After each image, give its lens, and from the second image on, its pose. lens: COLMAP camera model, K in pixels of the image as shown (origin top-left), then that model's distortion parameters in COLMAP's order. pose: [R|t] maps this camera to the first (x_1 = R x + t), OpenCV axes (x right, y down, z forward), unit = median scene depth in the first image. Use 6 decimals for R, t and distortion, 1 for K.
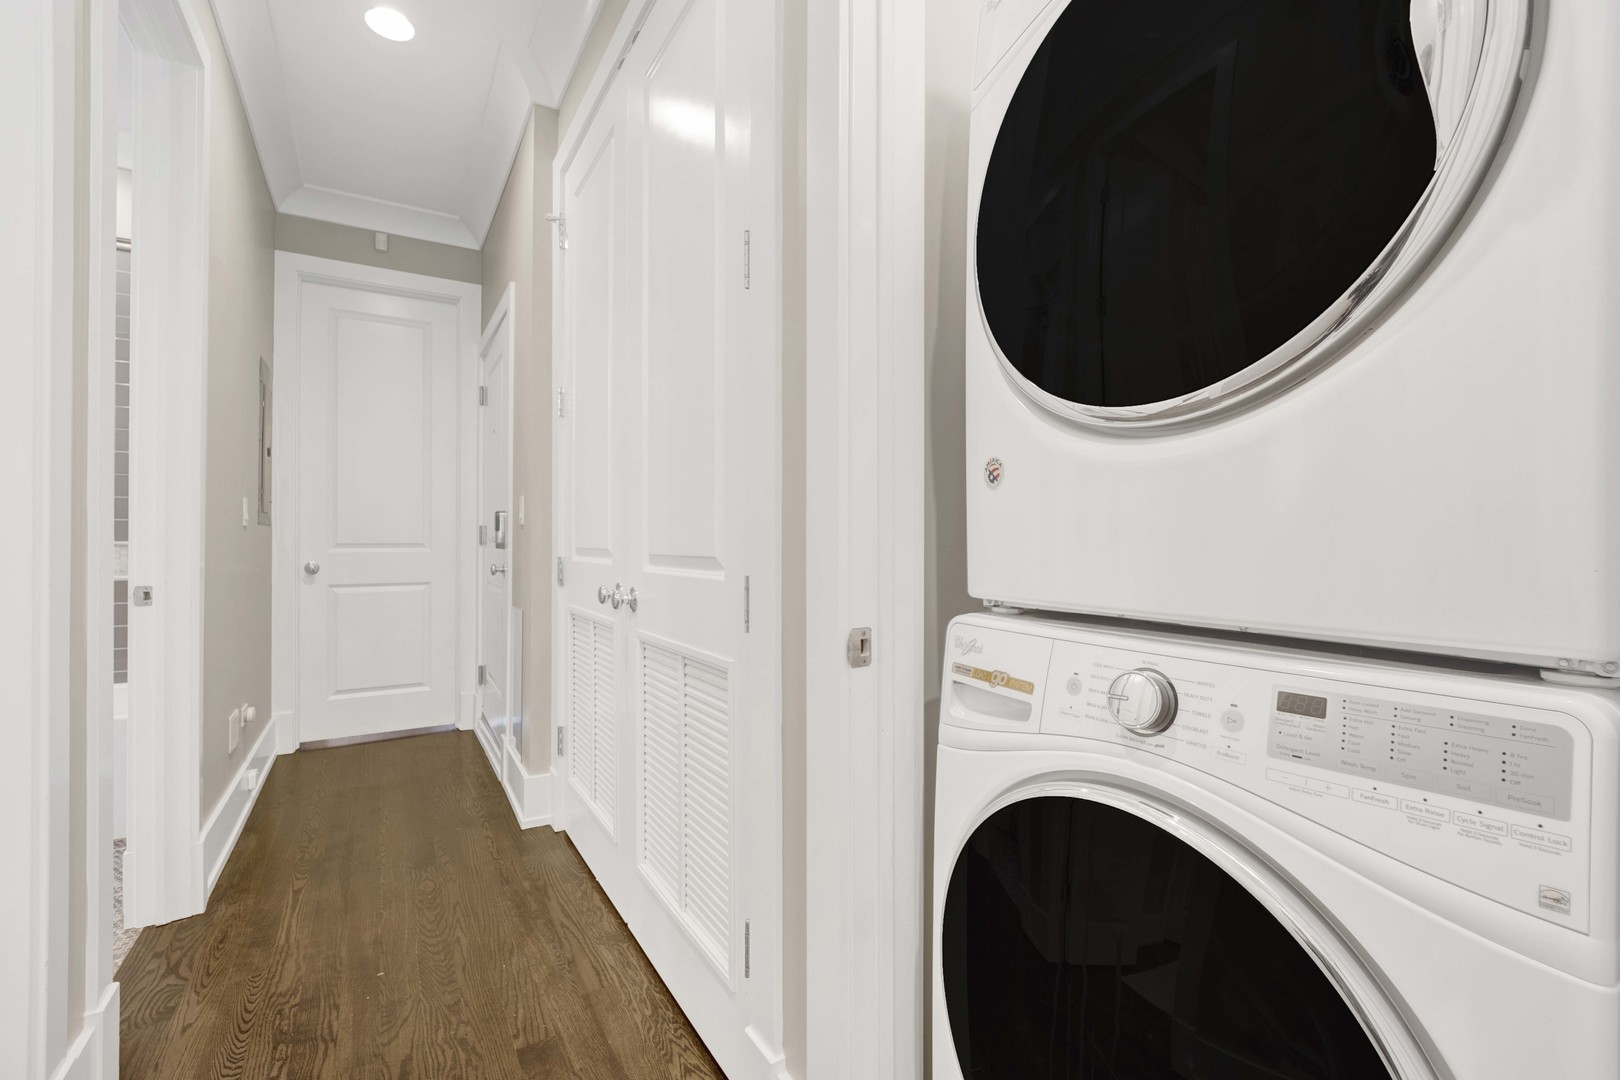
lens RADIAL K [[670.3, 0, 807.6], [0, 670.3, 537.3], [0, 0, 1]] dist [-0.020215, -0.000418]
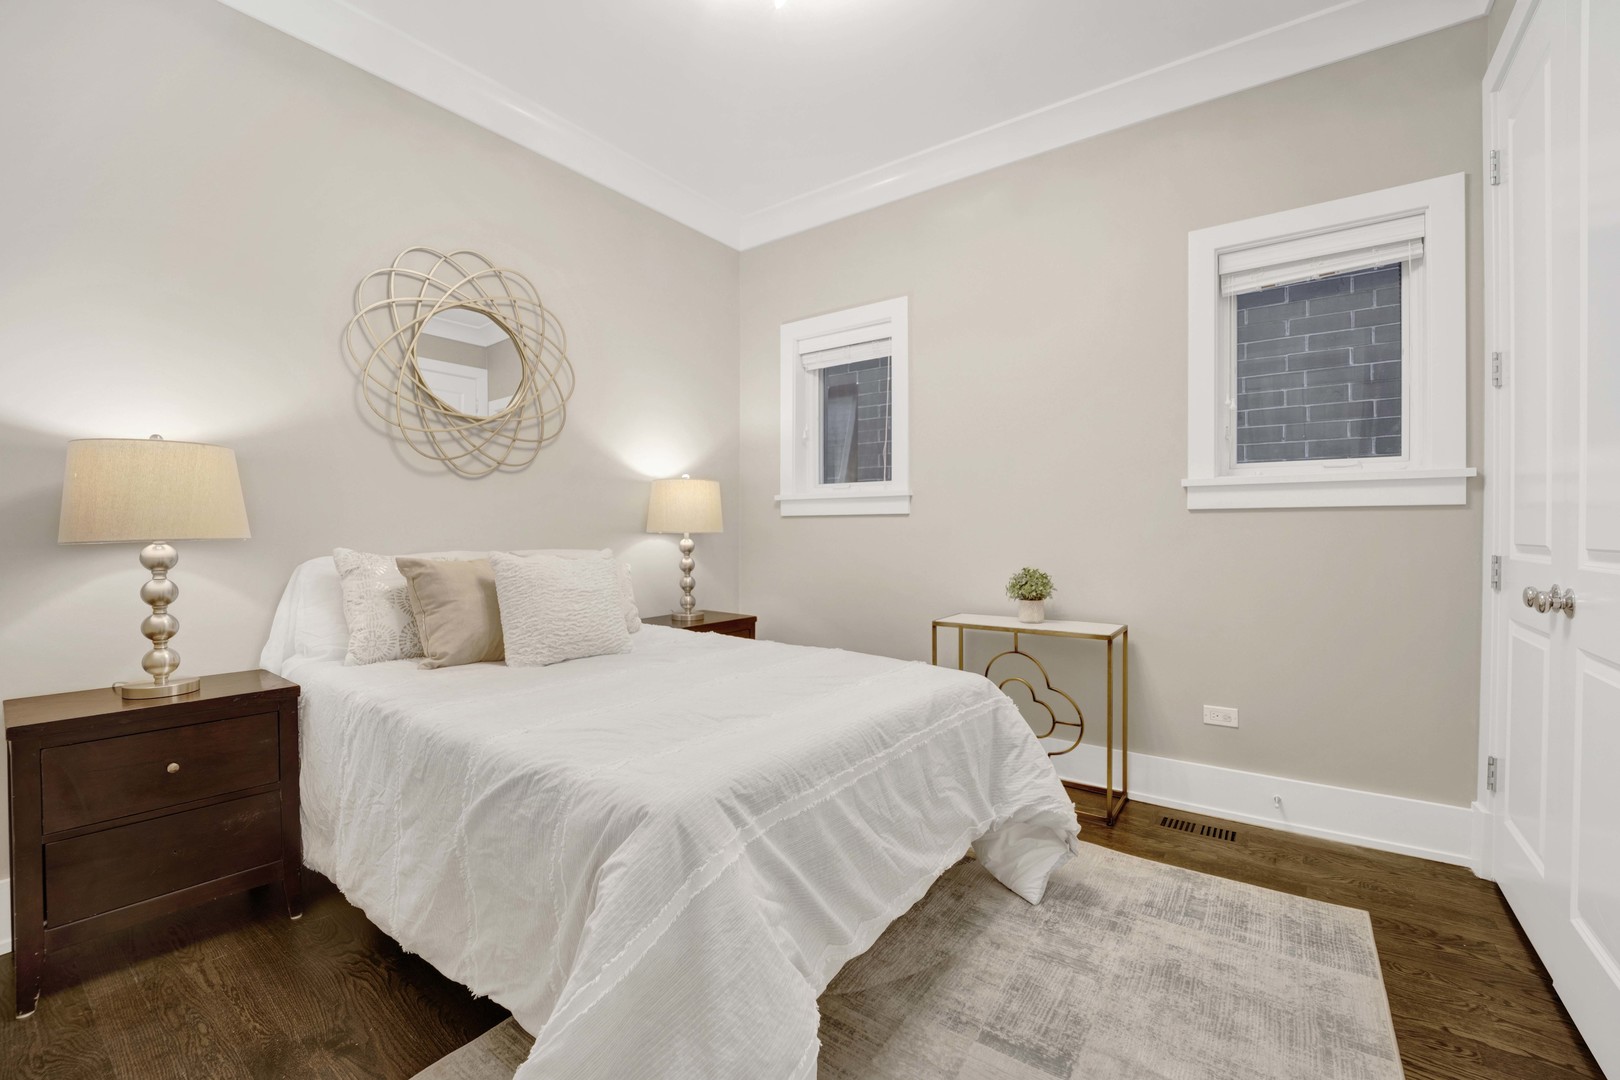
lens RADIAL K [[670.3, 0, 806.3], [0, 670.3, 538.4], [0, 0, 1]] dist [-0.020215, -0.000418]
pose [[0.368499, 0.004366, -0.929618, 0.079632], [0.001277, 0.999986, 0.005203, 0.002922], [0.929627, -0.003104, 0.368488, -0.112660]]
